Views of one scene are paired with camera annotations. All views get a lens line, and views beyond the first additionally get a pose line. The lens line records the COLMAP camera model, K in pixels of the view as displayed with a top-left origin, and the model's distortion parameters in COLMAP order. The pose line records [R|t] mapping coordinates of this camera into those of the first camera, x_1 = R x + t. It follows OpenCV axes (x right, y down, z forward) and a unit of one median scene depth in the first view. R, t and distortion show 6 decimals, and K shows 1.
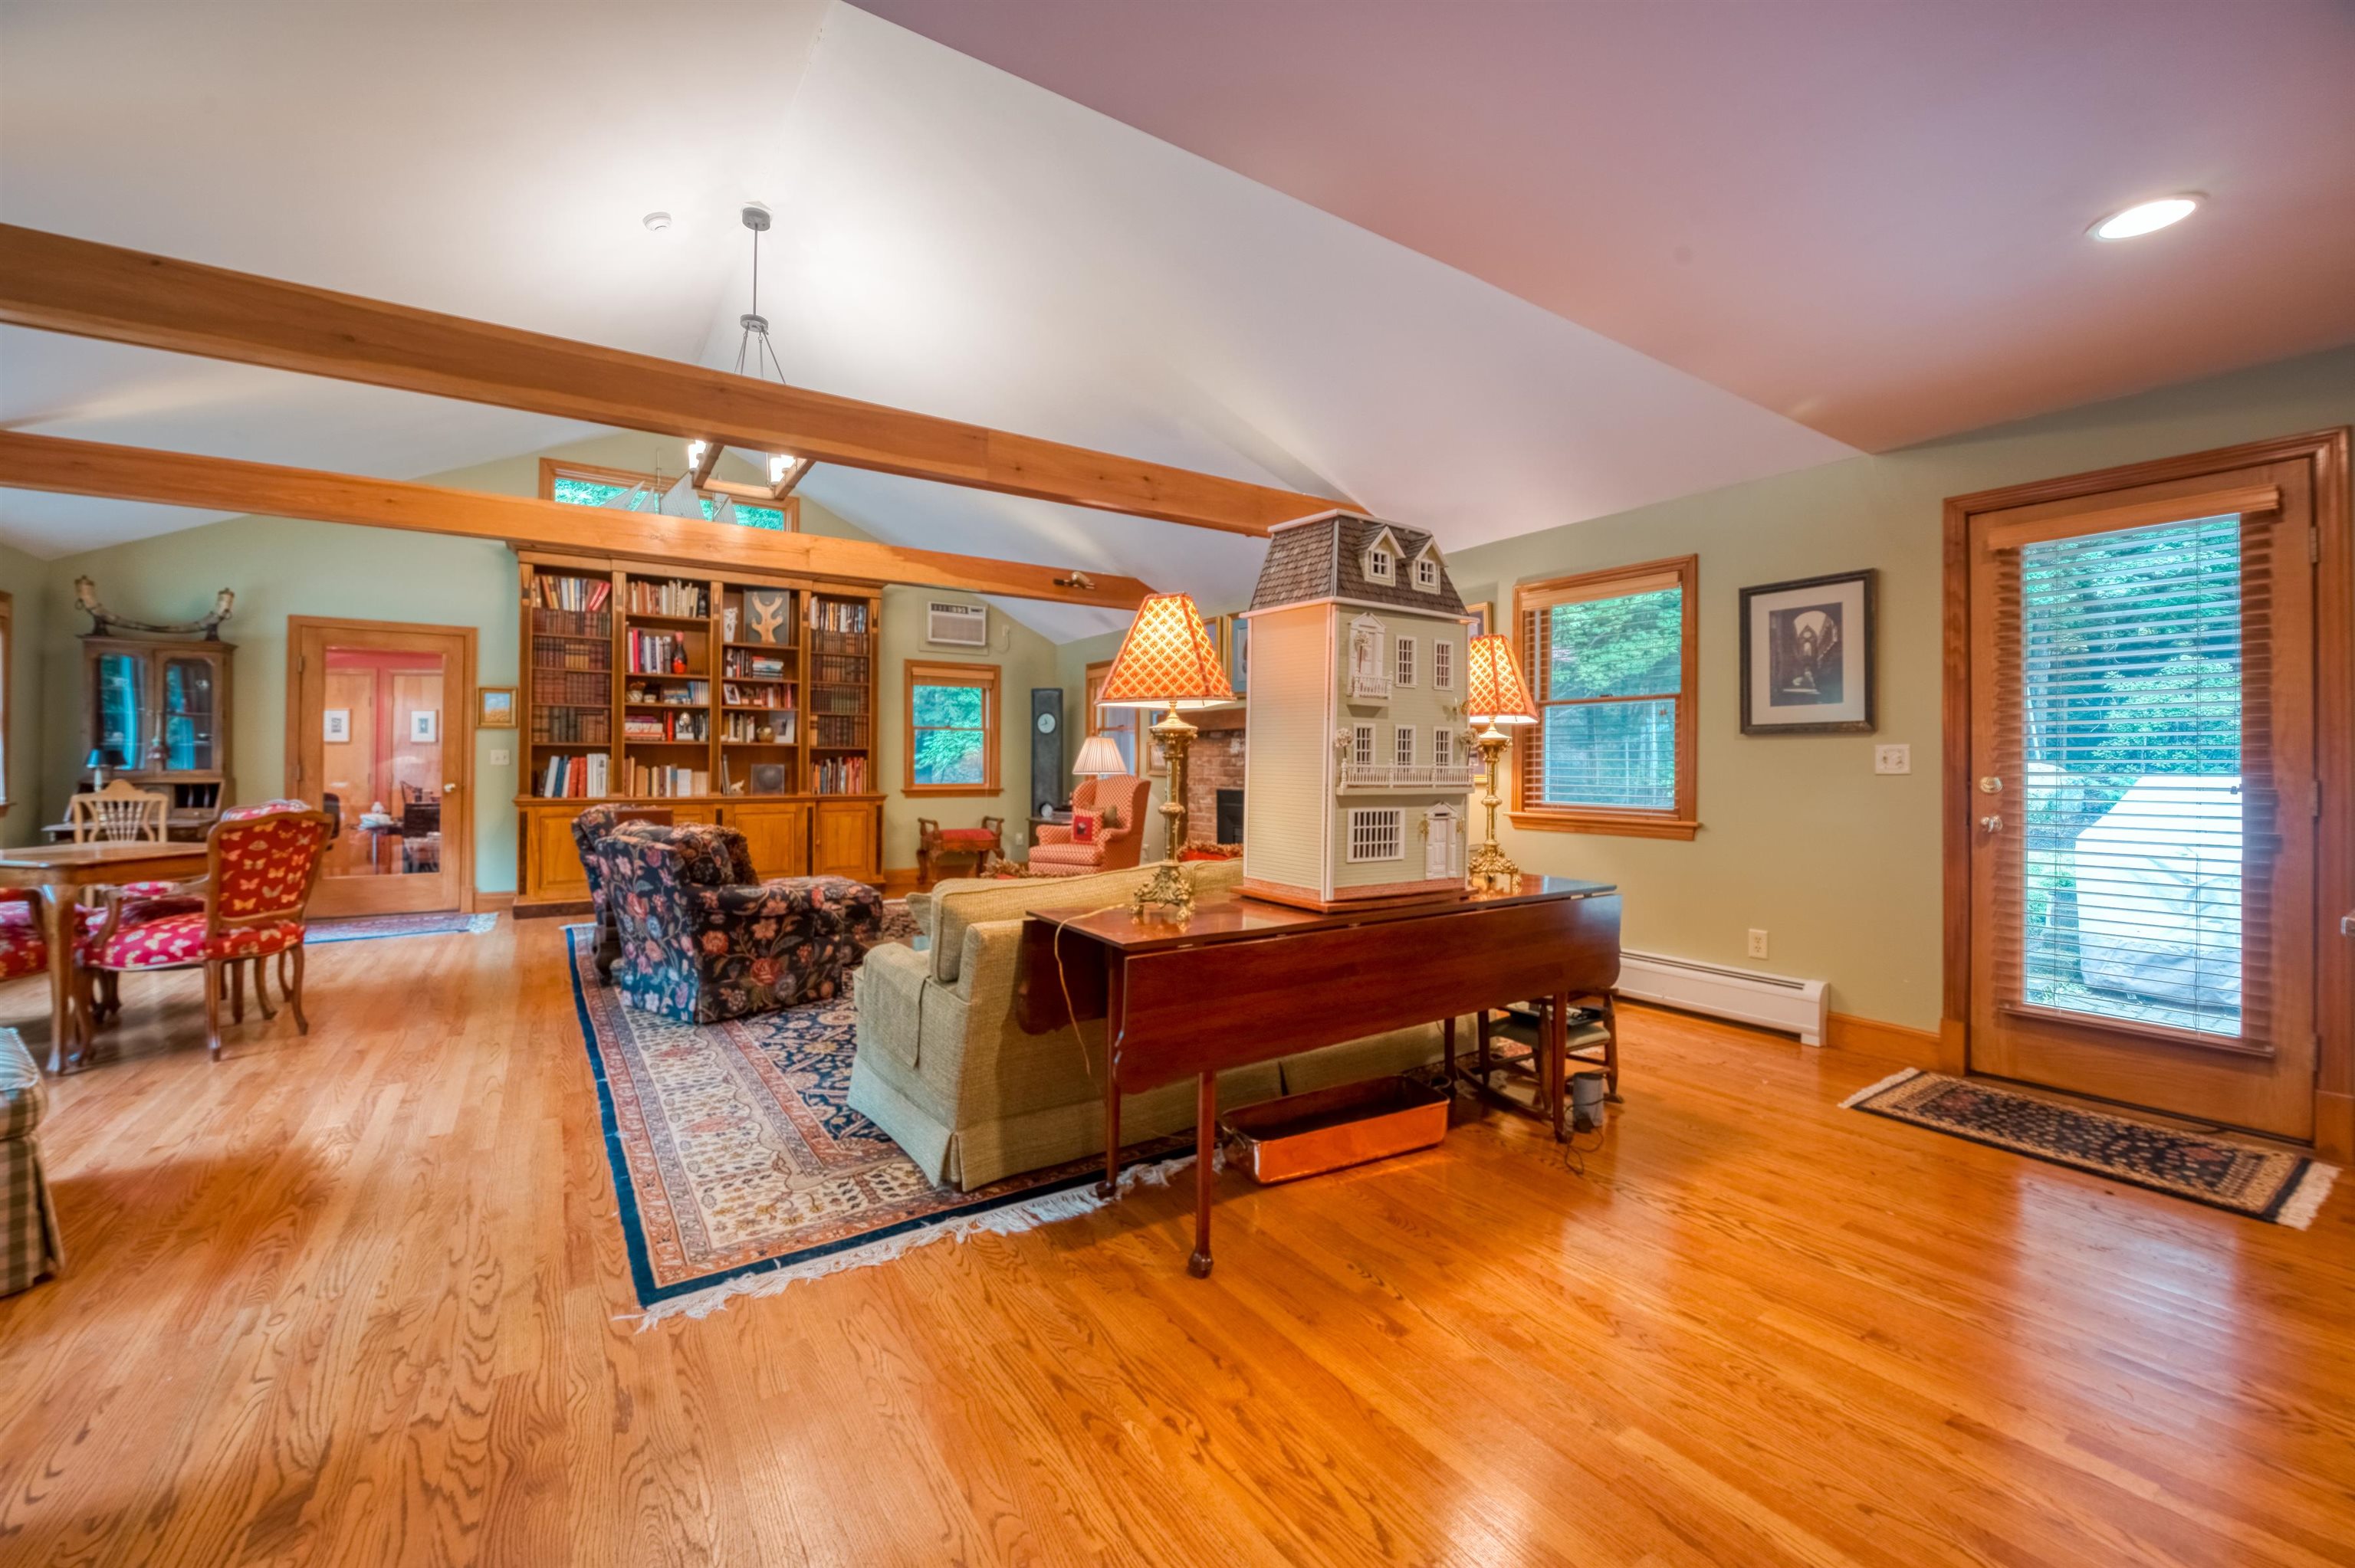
lens RADIAL K [[913.1, 0, 1167.1], [0, 913.1, 754.6], [0, 0, 1]] dist [-0.010268, -0.000264]
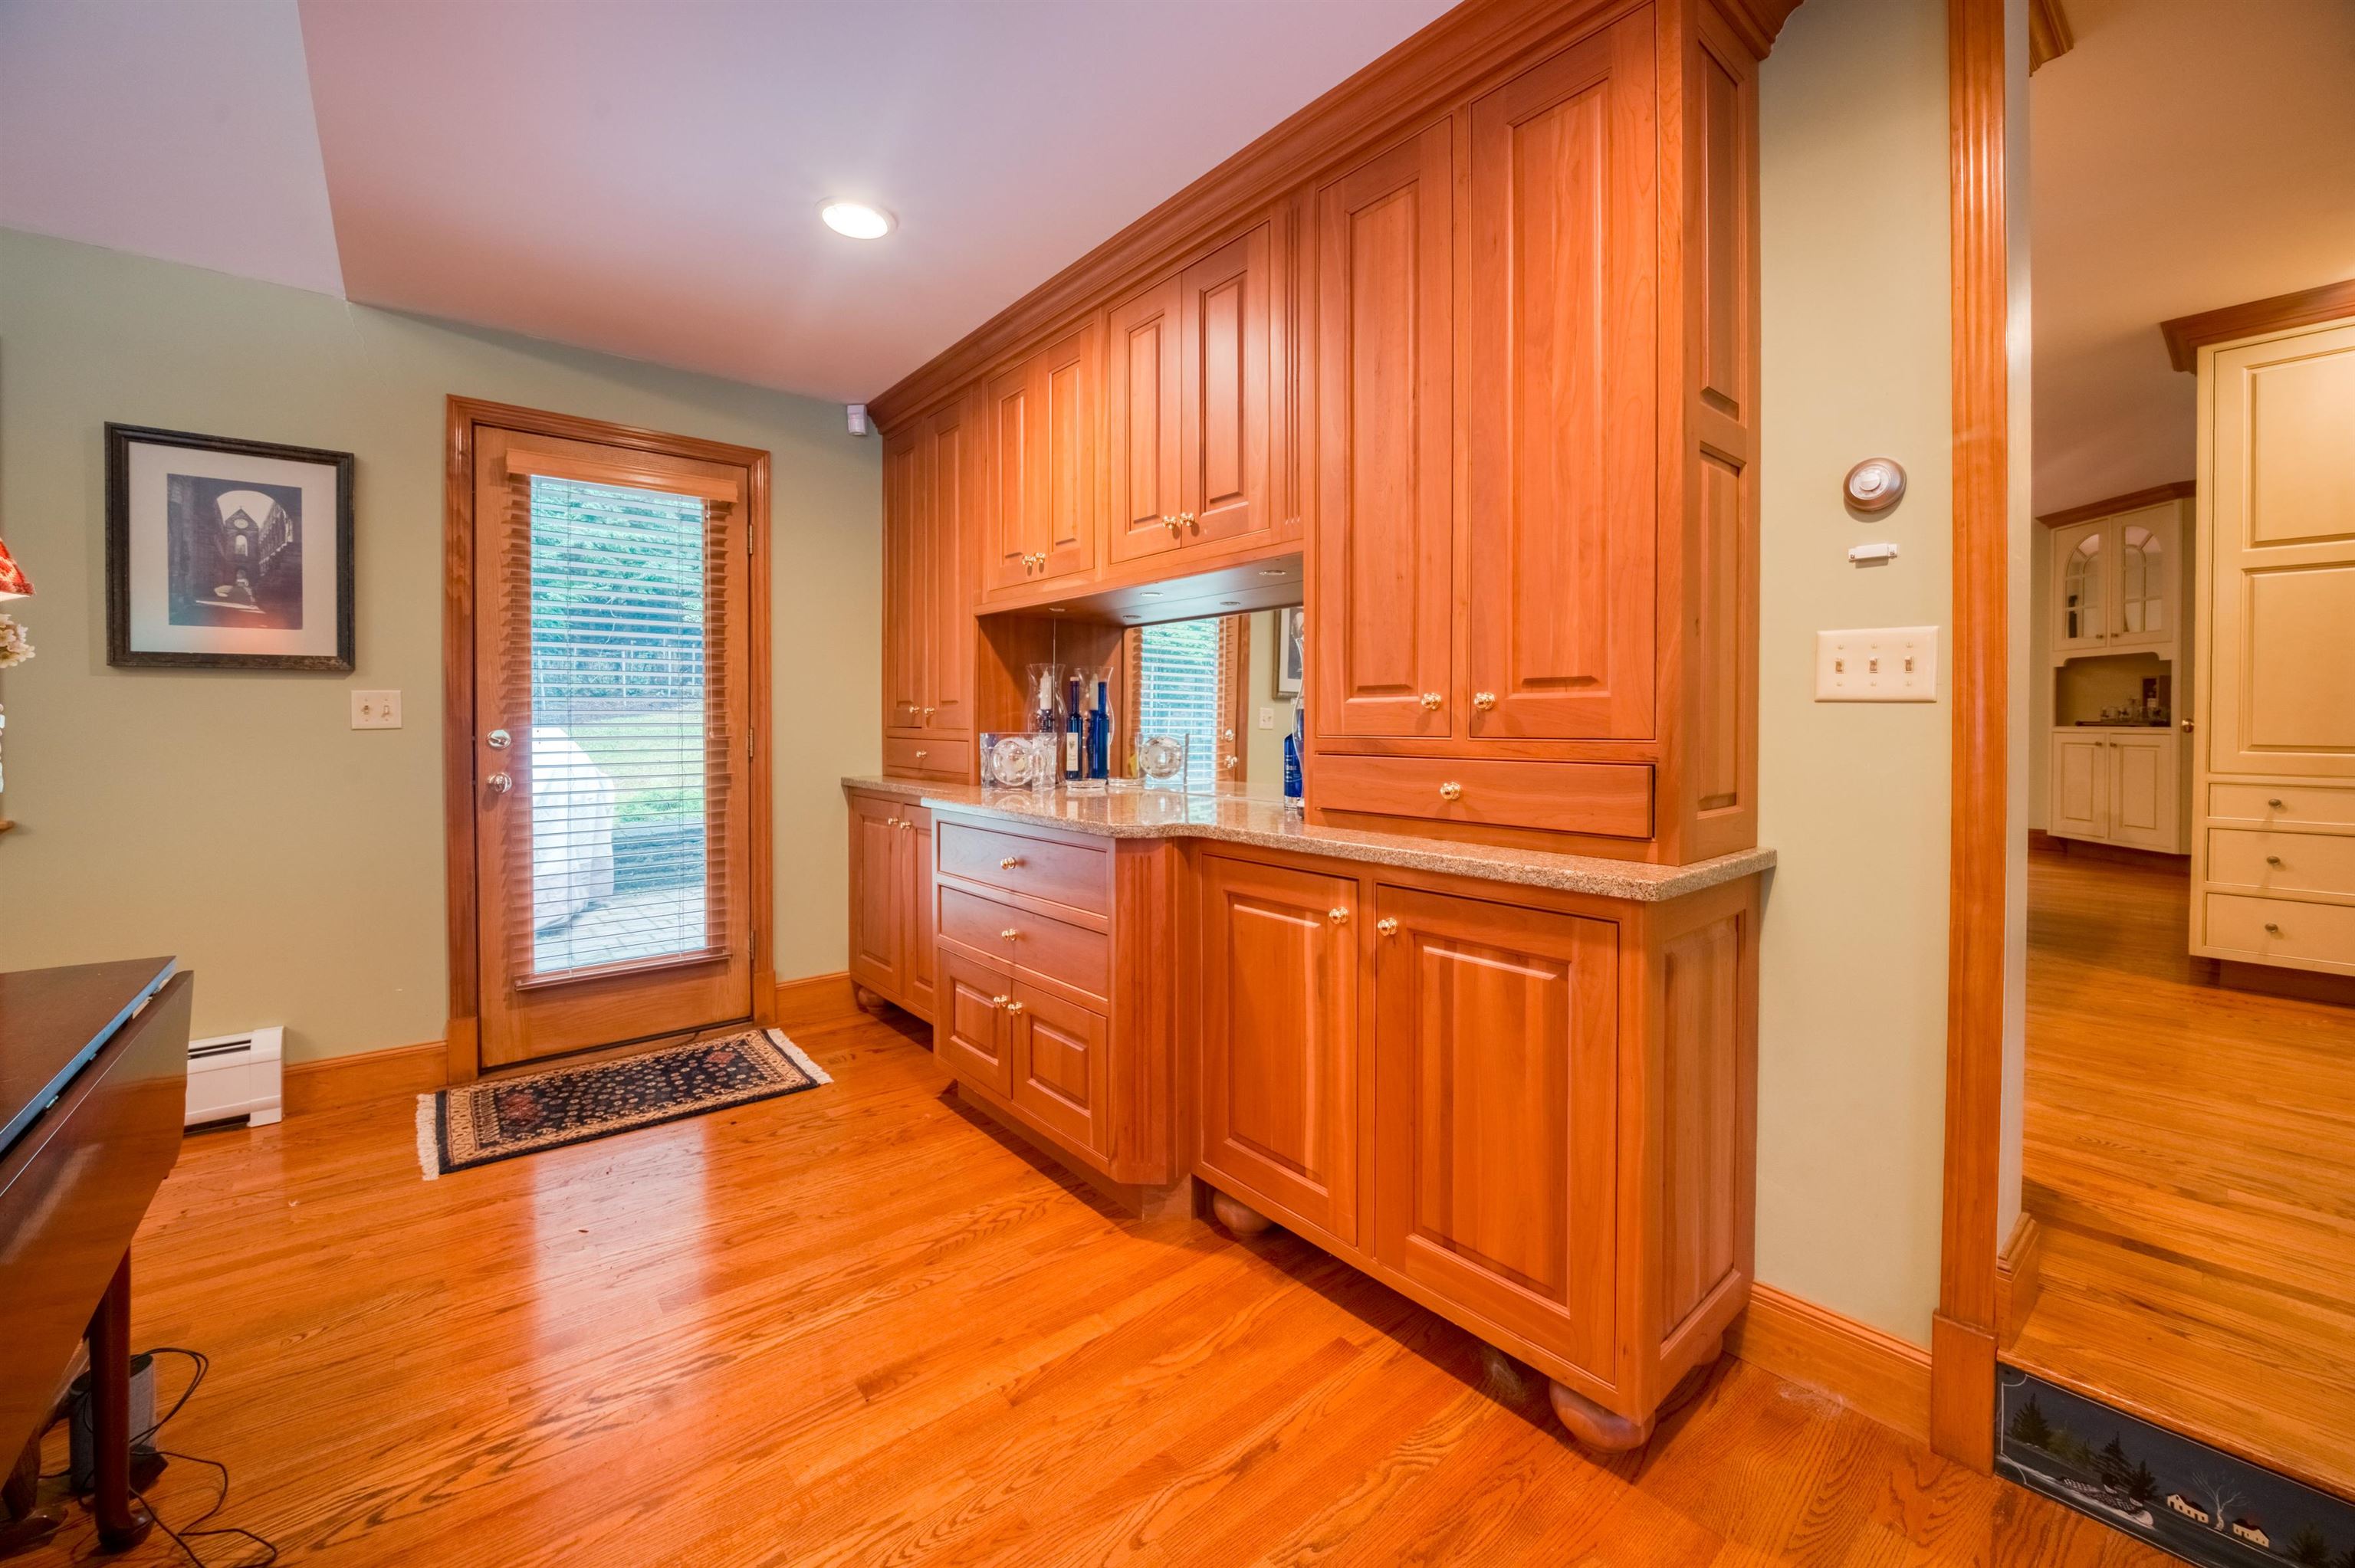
lens RADIAL K [[924.8, 0, 1178.8], [0, 924.8, 731.3], [0, 0, 1]] dist [-0.014589, -0.000125]
pose [[-0.106308, -0.016325, 0.994199, -0.029562], [-0.009305, 0.999838, 0.015423, 0.003635], [-0.994290, -0.007611, -0.106443, 0.260398]]
